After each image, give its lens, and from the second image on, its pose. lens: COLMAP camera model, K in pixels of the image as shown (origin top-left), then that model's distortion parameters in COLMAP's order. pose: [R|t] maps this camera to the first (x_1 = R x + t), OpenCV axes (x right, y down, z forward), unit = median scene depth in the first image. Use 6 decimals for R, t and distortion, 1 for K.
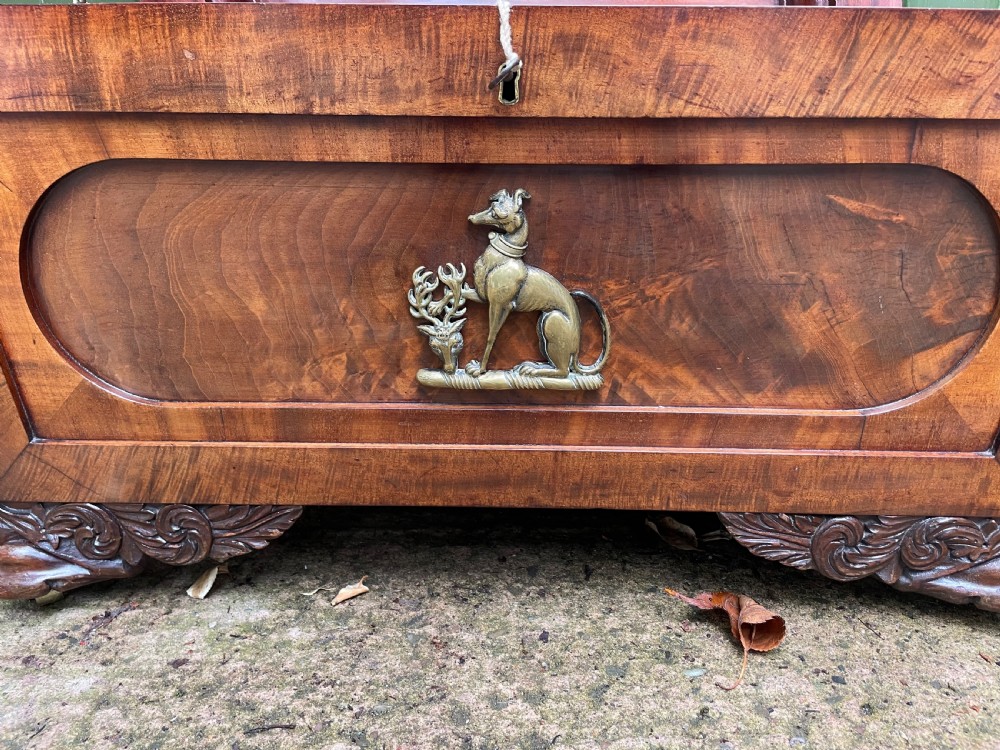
lens RADIAL K [[755.2, 0, 513.6], [0, 755.2, 377.1], [0, 0, 1]] dist [0.075108, -0.103939]
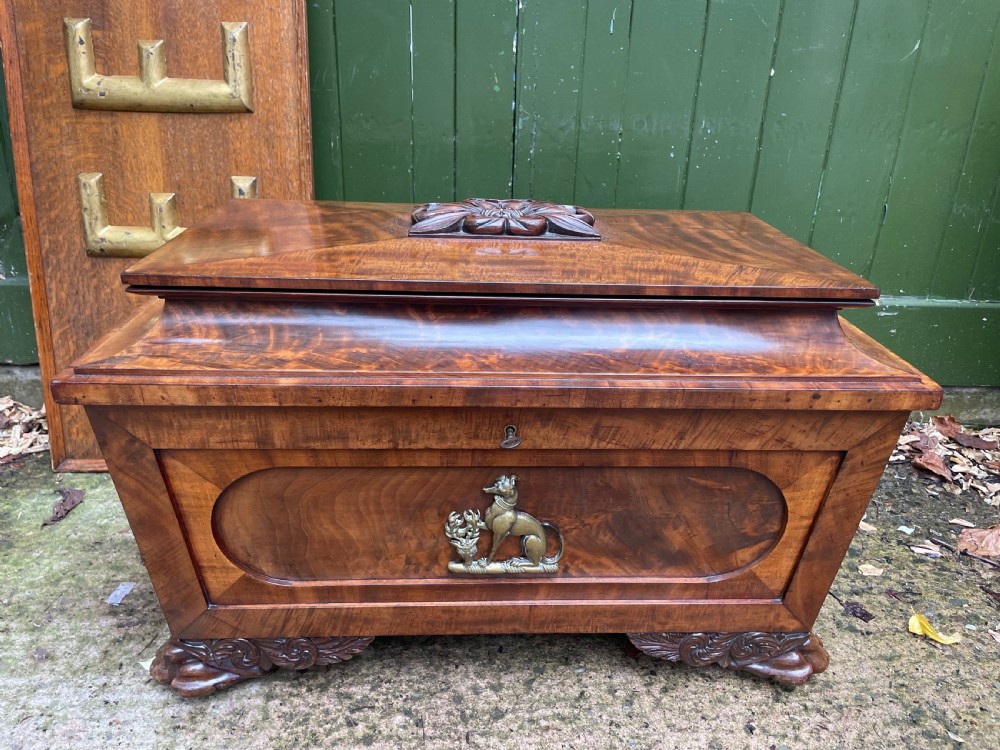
lens RADIAL K [[755.2, 0, 505.7], [0, 755.2, 364.9], [0, 0, 1]] dist [0.075108, -0.103939]
pose [[0.997173, -0.004920, 0.074980, -0.123950], [-0.002702, 0.994861, 0.101210, -0.607471], [-0.075092, -0.101126, 0.992036, -0.618053]]
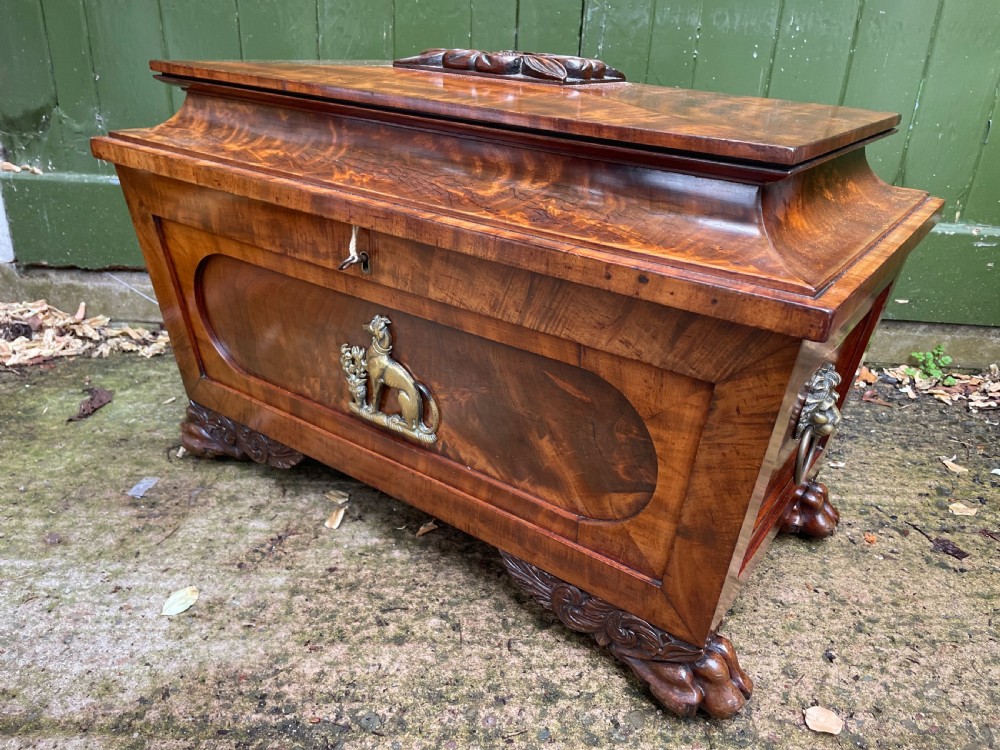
lens RADIAL K [[755.2, 0, 512.1], [0, 755.2, 367.4], [0, 0, 1]] dist [0.075108, -0.103939]
pose [[0.999025, 0.035251, 0.026560, -0.139329], [-0.038167, 0.992190, 0.118753, -0.342828], [-0.022167, -0.119651, 0.992569, -0.454256]]
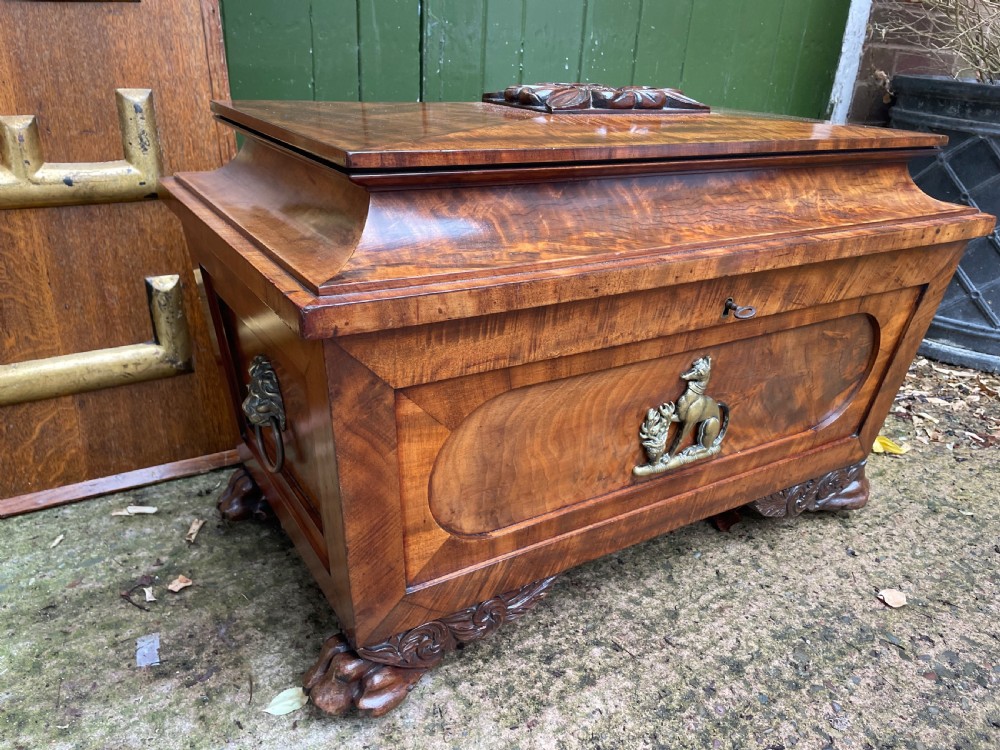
lens RADIAL K [[755.2, 0, 499.3], [0, 755.2, 373.3], [0, 0, 1]] dist [0.075108, -0.103939]
pose [[0.838735, -0.186005, 0.511787, -1.114446], [0.116419, 0.979373, 0.165154, -0.486836], [-0.531950, -0.078938, 0.843089, -0.148385]]
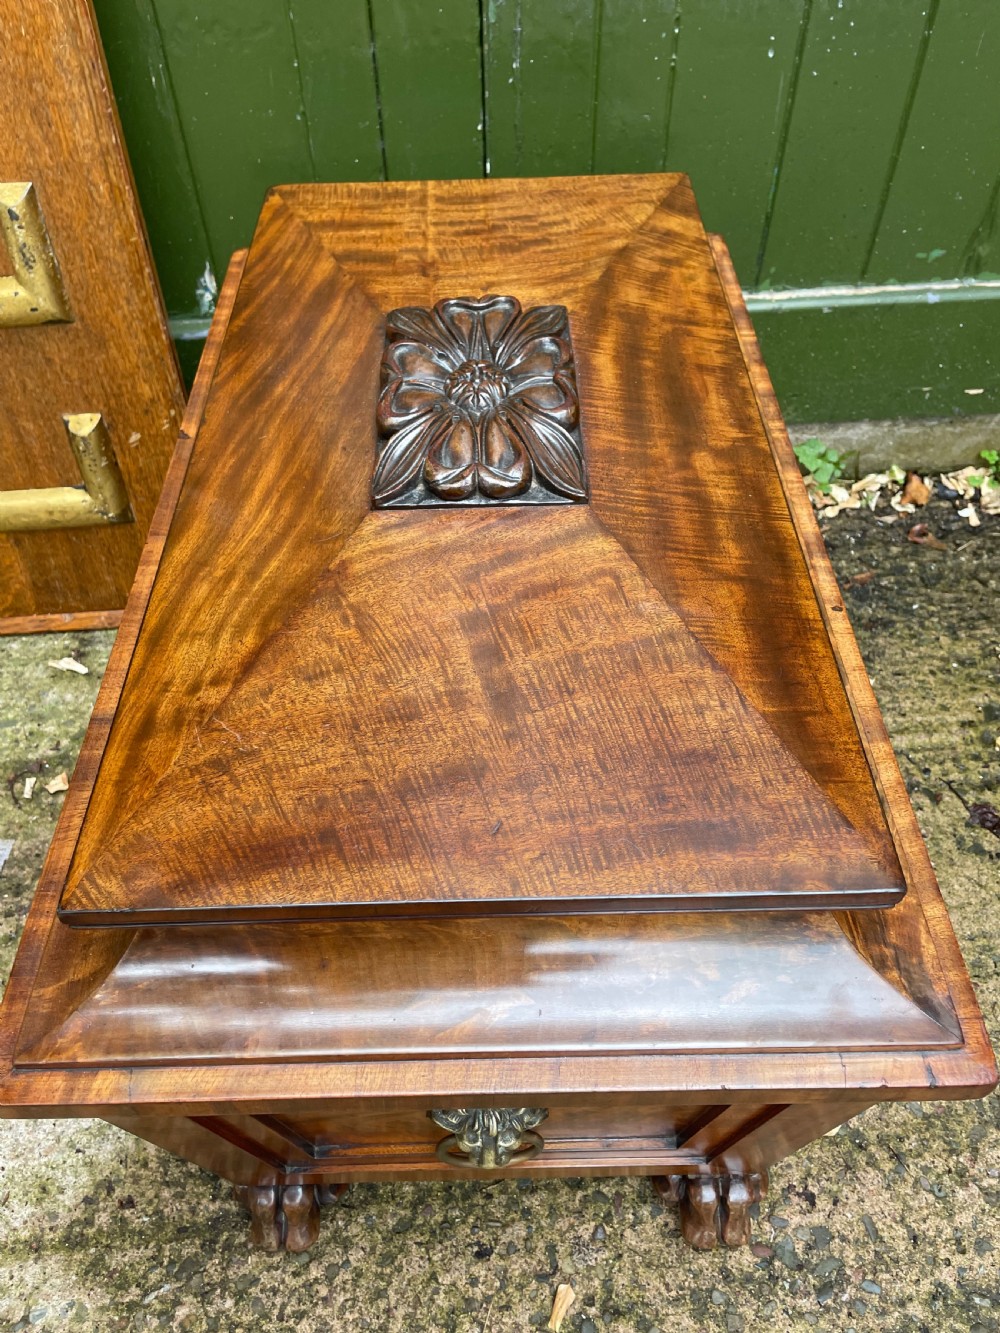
lens RADIAL K [[1006.7, 0, 494.8], [0, 1006.7, 664.5], [0, 0, 1]] dist [0.075108, -0.103939]
pose [[0.994256, -0.095652, 0.048017, -0.073275], [0.055763, 0.845898, 0.530422, -1.153650], [-0.091353, -0.524698, 0.846373, -0.169476]]
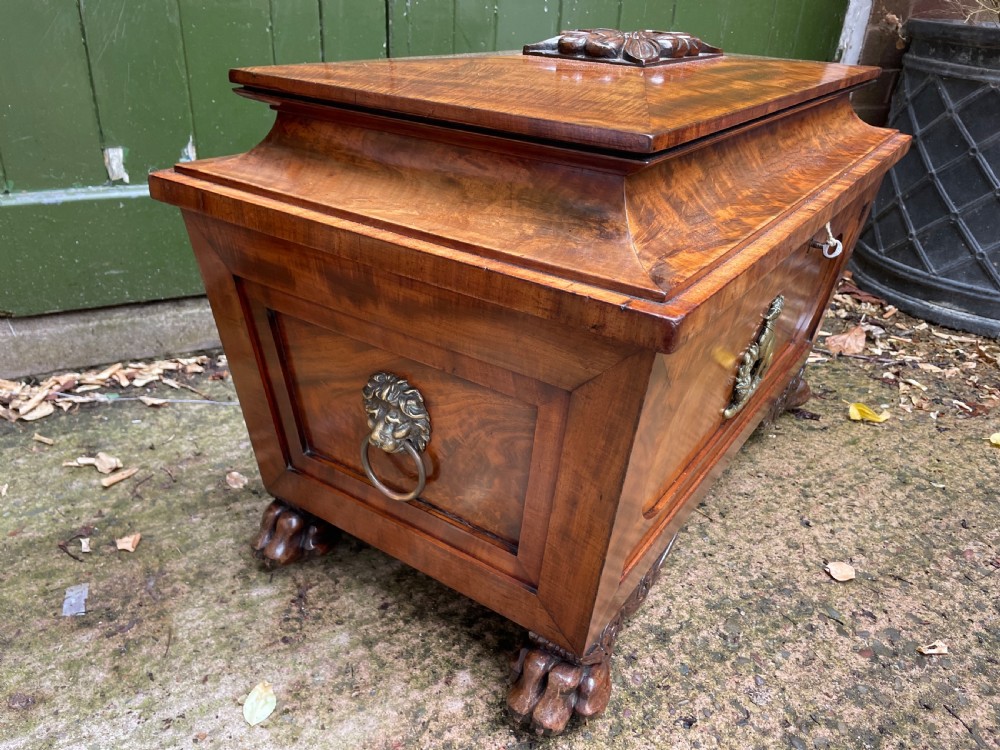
lens RADIAL K [[755.2, 0, 494.2], [0, 755.2, 374.8], [0, 0, 1]] dist [0.075108, -0.103939]
pose [[0.866074, -0.200256, 0.458053, -0.906161], [0.108666, 0.969766, 0.218508, -0.463513], [-0.487962, -0.139470, 0.861650, -0.217314]]
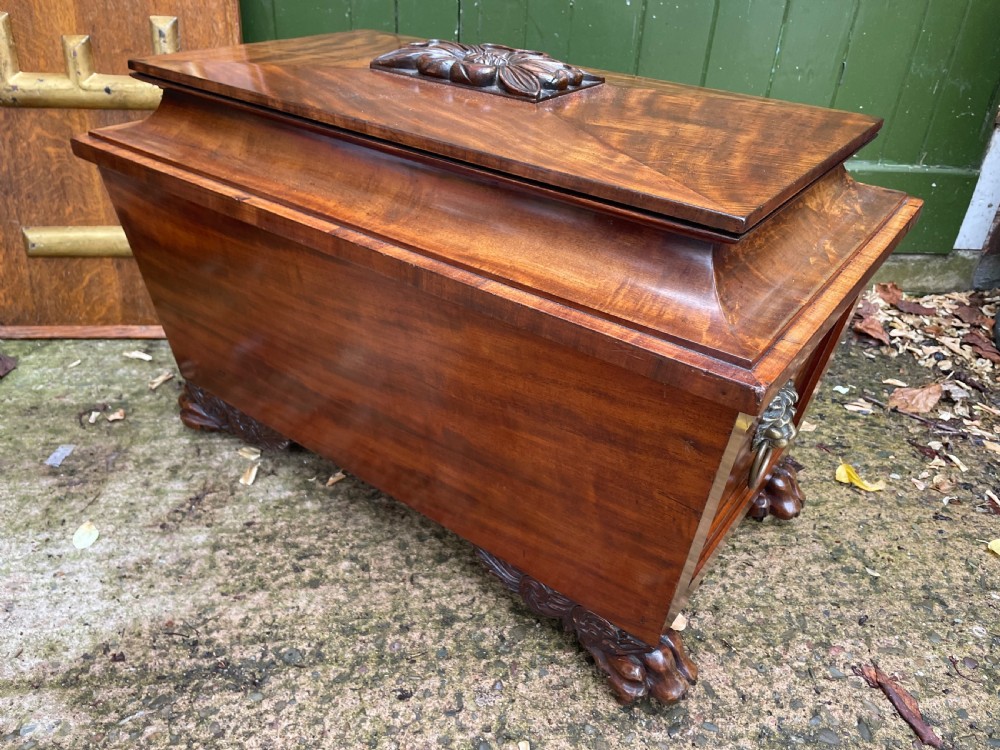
lens RADIAL K [[755.2, 0, 506.9], [0, 755.2, 364.5], [0, 0, 1]] dist [0.075108, -0.103939]
pose [[0.991918, -0.022026, 0.124953, -0.076111], [-0.009231, 0.969679, 0.244207, -0.524383], [-0.126543, -0.243387, 0.961639, -0.607649]]
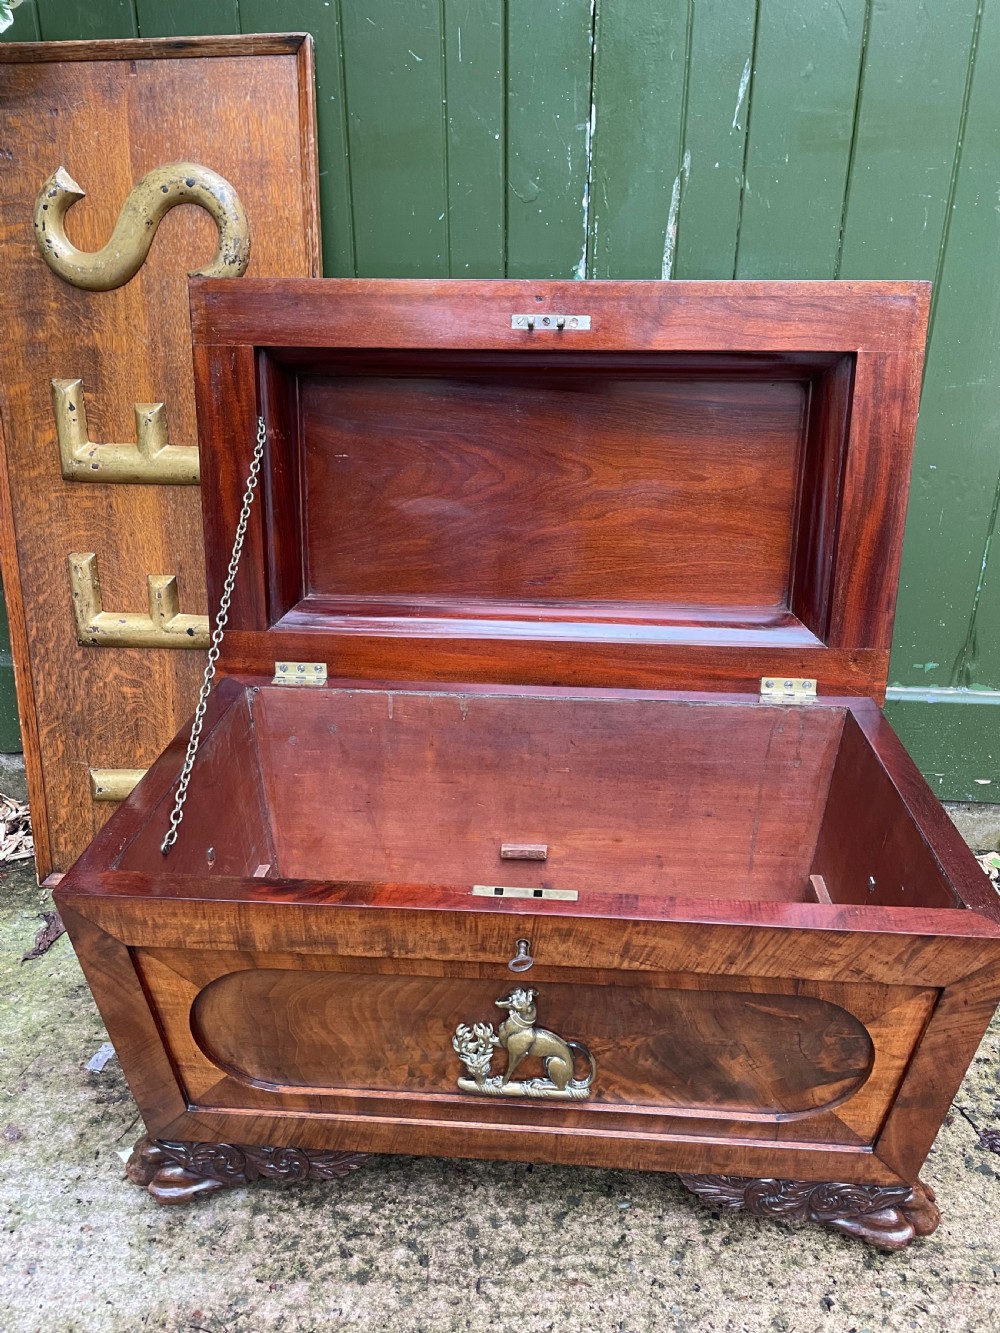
lens RADIAL K [[1006.7, 0, 493.9], [0, 1006.7, 652.7], [0, 0, 1]] dist [0.075108, -0.103939]
pose [[0.998346, 0.012936, -0.056013, 0.034690], [-0.007268, 0.994937, 0.100235, -0.979213], [0.057026, -0.099662, 0.993386, -0.786851]]
